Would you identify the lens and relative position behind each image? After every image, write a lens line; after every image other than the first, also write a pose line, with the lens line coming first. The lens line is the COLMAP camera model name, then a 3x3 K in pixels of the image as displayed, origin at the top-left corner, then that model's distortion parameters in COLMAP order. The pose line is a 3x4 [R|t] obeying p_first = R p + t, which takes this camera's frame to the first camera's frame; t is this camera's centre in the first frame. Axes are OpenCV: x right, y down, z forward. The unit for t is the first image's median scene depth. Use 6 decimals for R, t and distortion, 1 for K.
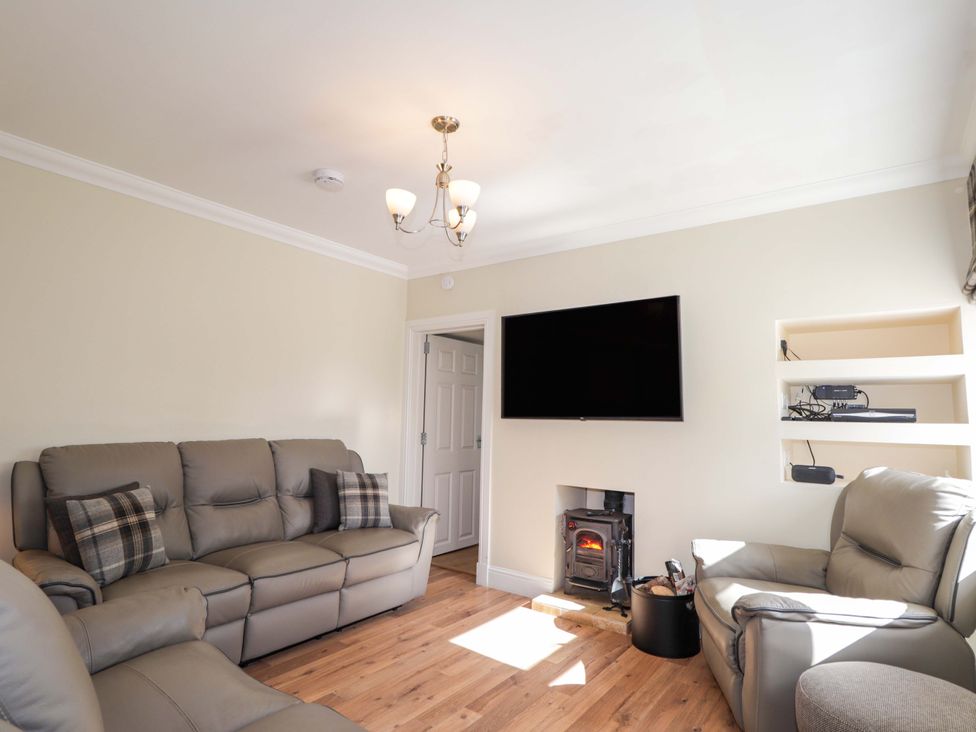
lens RADIAL K [[546.1, 0, 494.8], [0, 546.1, 361.8], [0, 0, 1]] dist [-0.003697, -0.012744]
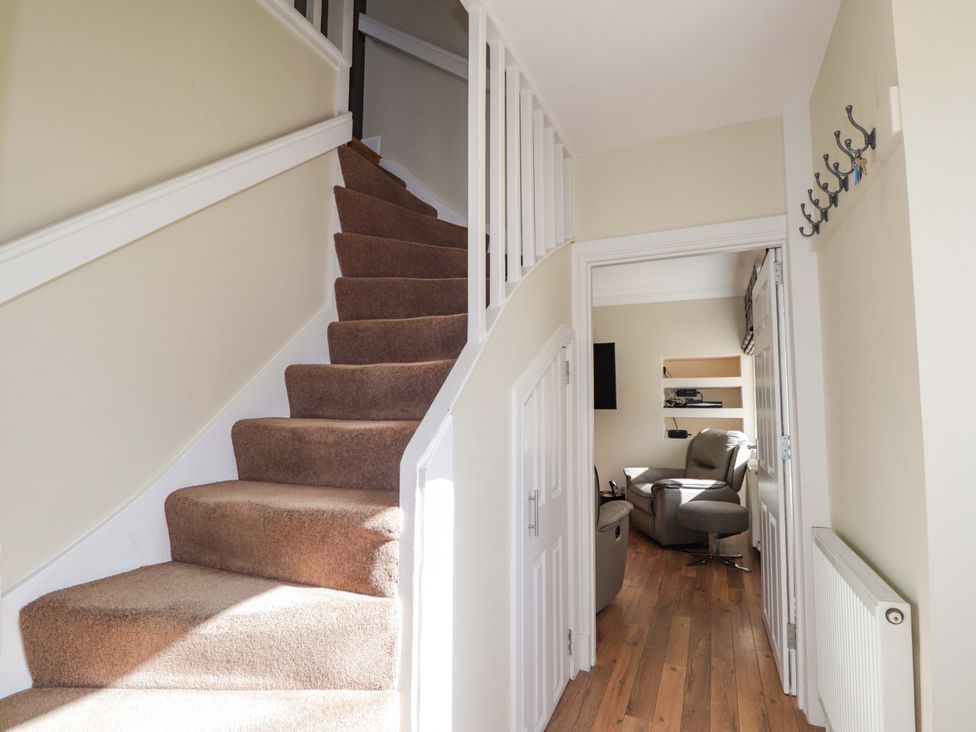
lens RADIAL K [[546.1, 0, 494.8], [0, 546.1, 361.8], [0, 0, 1]] dist [-0.003697, -0.012744]
pose [[0.970596, 0.001813, 0.240709, -0.602115], [-0.006119, 0.999834, 0.017140, -0.098852], [-0.240638, -0.018109, 0.970446, -0.853991]]
